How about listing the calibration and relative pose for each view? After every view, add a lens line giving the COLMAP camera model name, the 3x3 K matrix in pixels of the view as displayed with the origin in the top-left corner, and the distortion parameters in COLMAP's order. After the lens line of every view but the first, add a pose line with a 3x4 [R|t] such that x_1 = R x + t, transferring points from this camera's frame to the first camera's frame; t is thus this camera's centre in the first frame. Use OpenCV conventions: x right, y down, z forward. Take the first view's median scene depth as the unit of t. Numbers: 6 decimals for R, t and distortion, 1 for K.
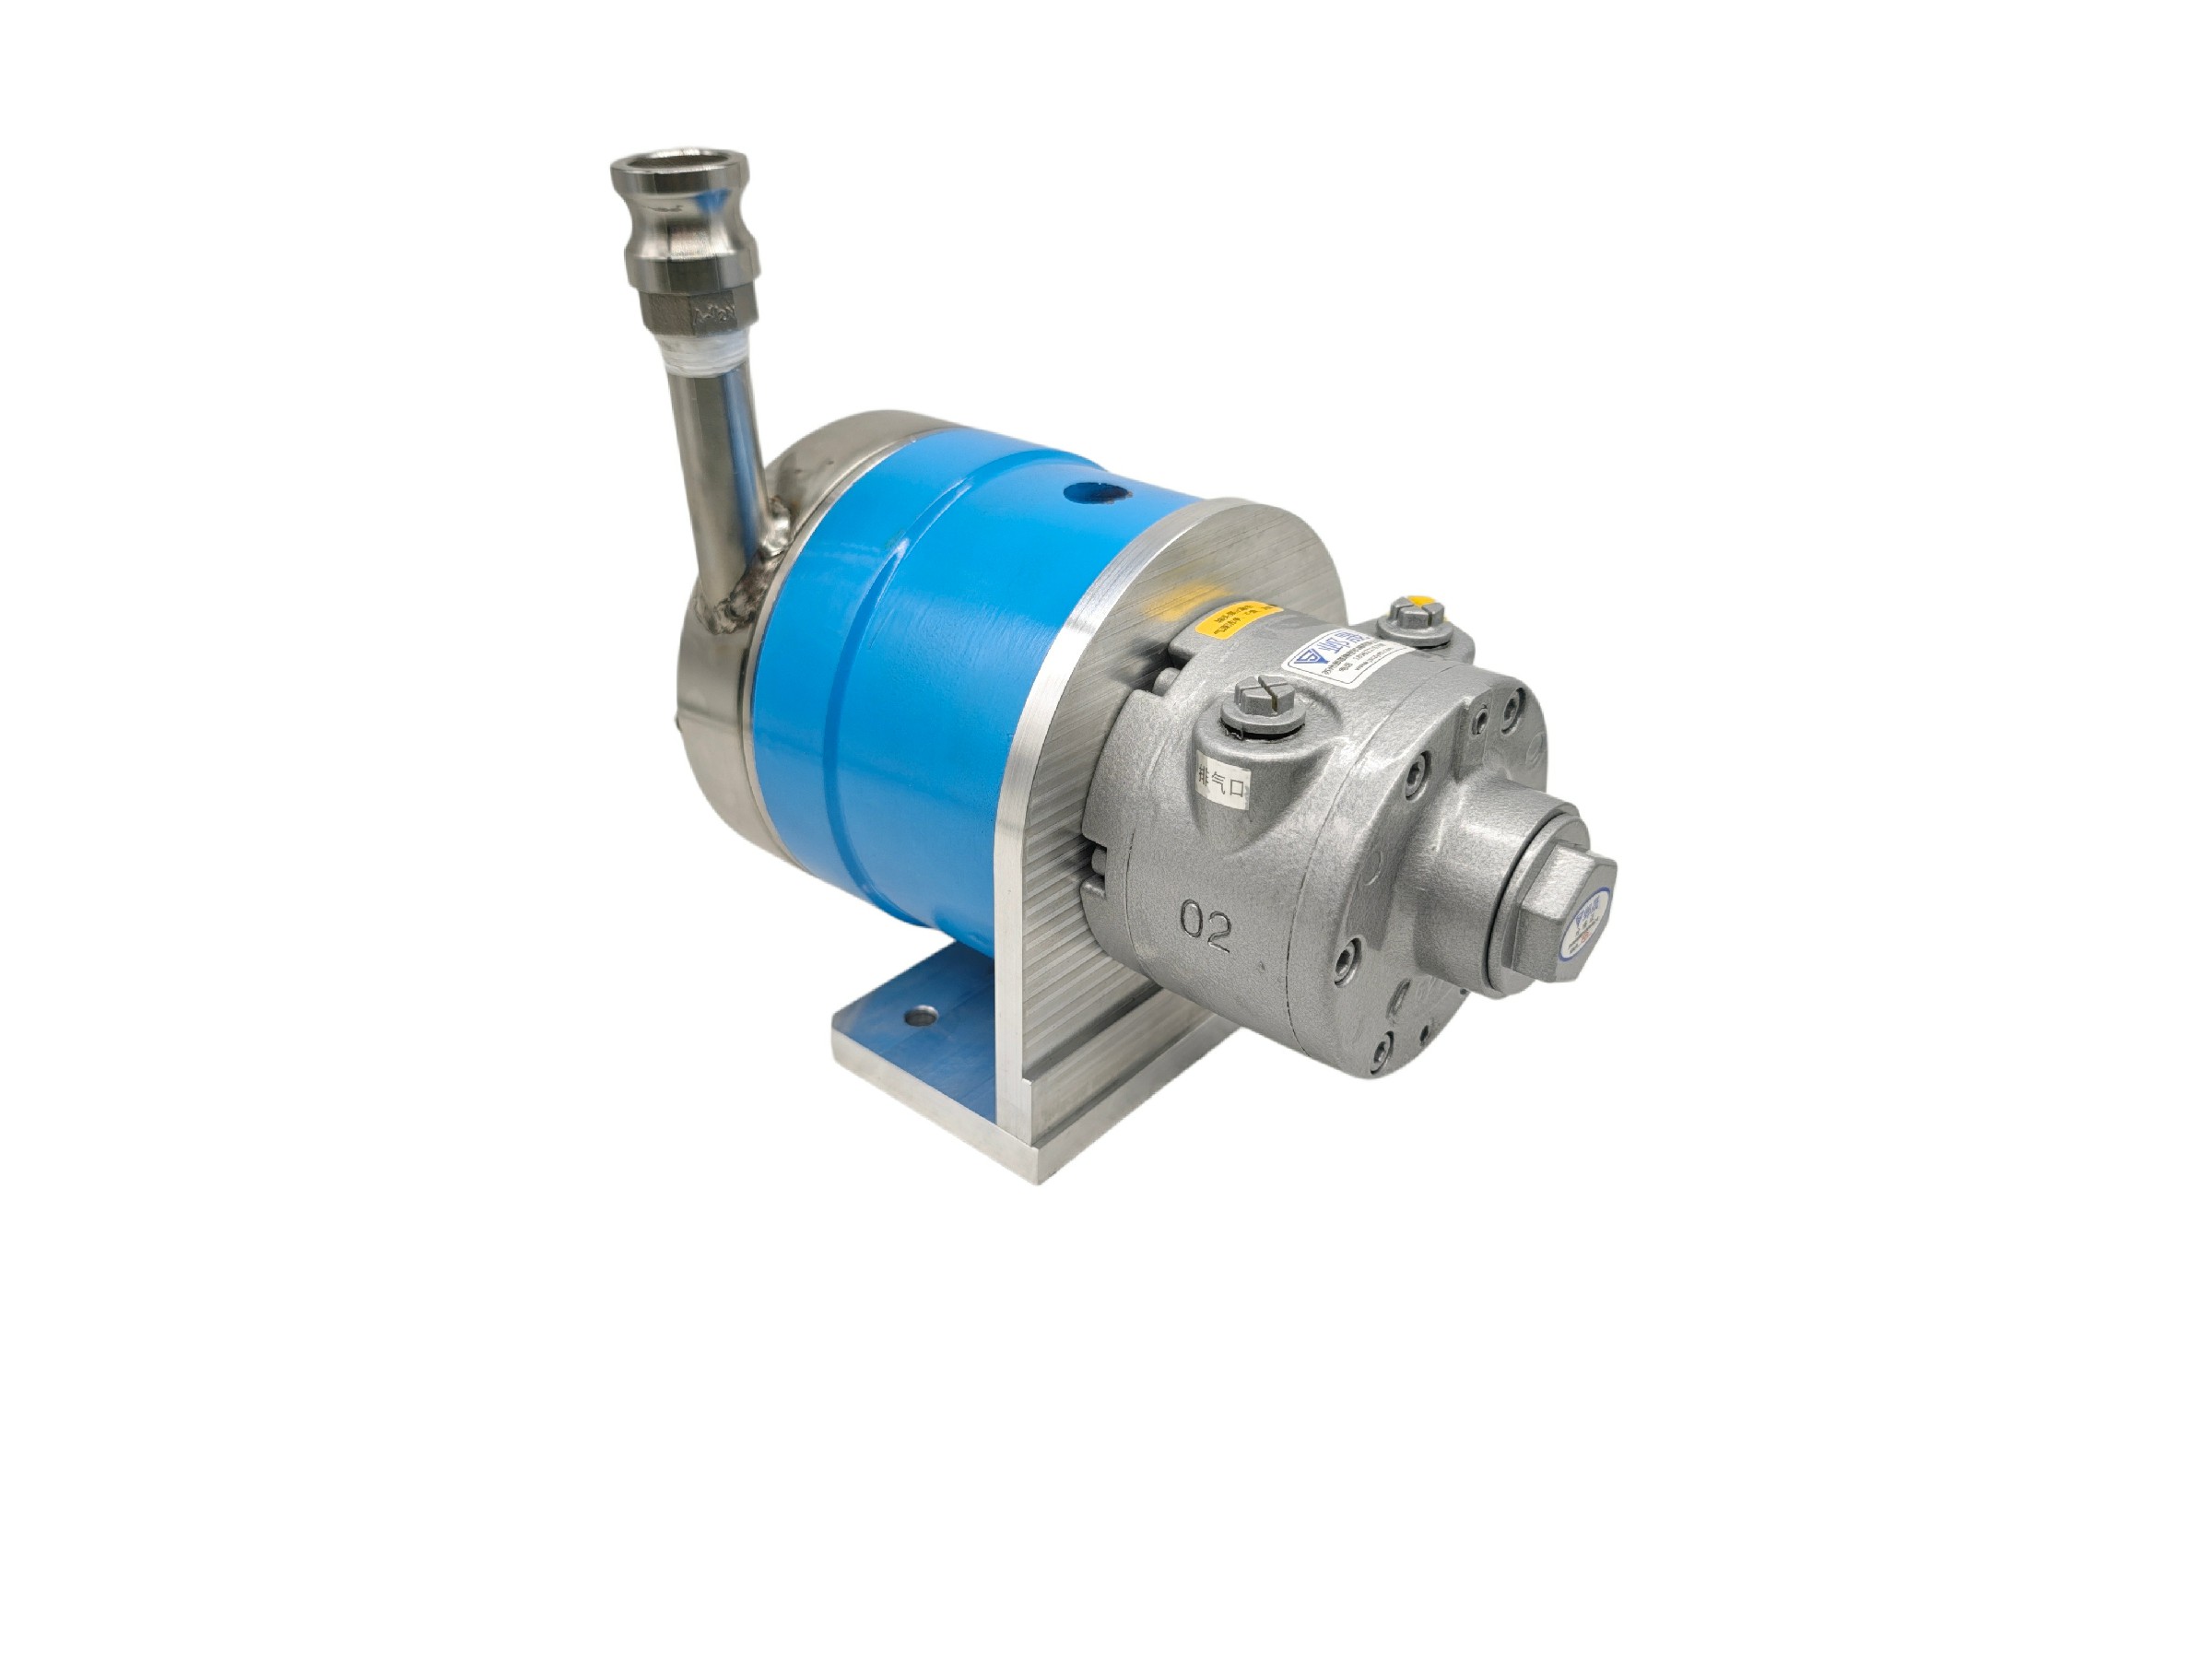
lens RADIAL K [[1684.4, 0, 1106.0], [0, 1684.4, 829.5], [0, 0, 1]] dist [-0.003033, -0.002020]
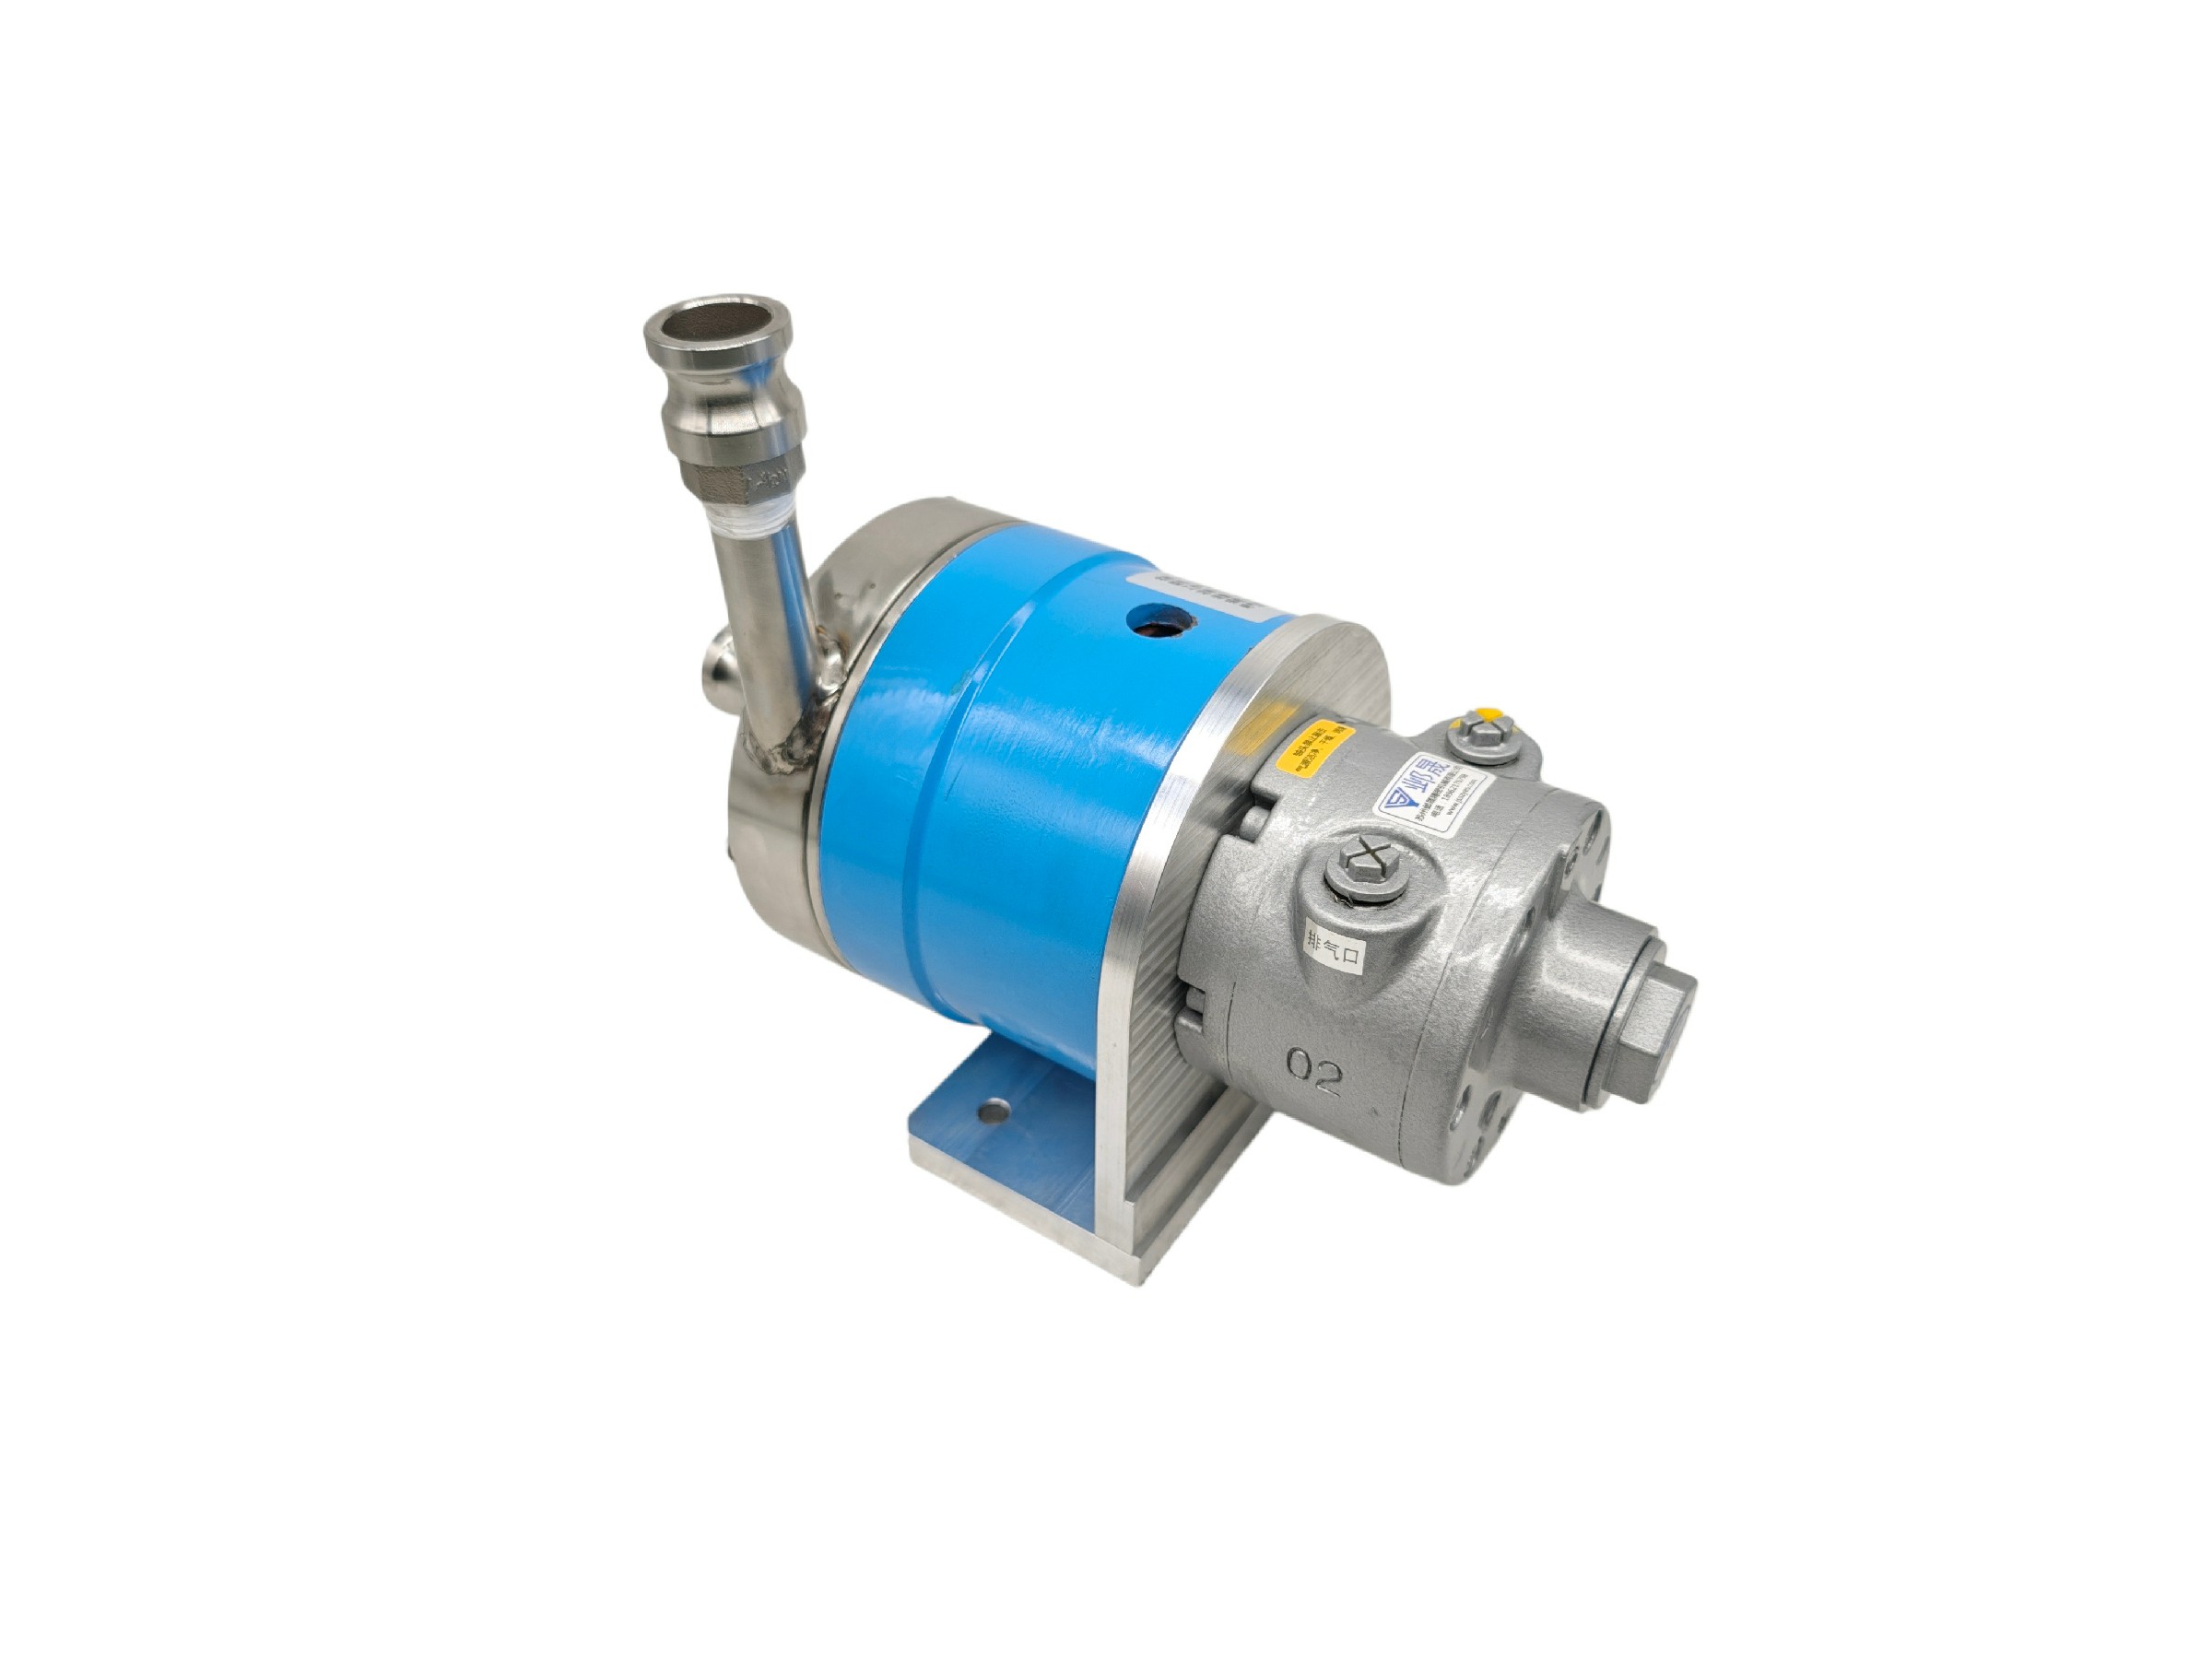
lens RADIAL K [[1684.4, 0, 1106.0], [0, 1684.4, 829.5], [0, 0, 1]] dist [-0.003033, -0.002020]
pose [[0.993304, -0.076770, 0.086339, -0.137776], [0.064020, 0.987820, 0.141819, -0.230927], [-0.096175, -0.135342, 0.986120, 0.015985]]
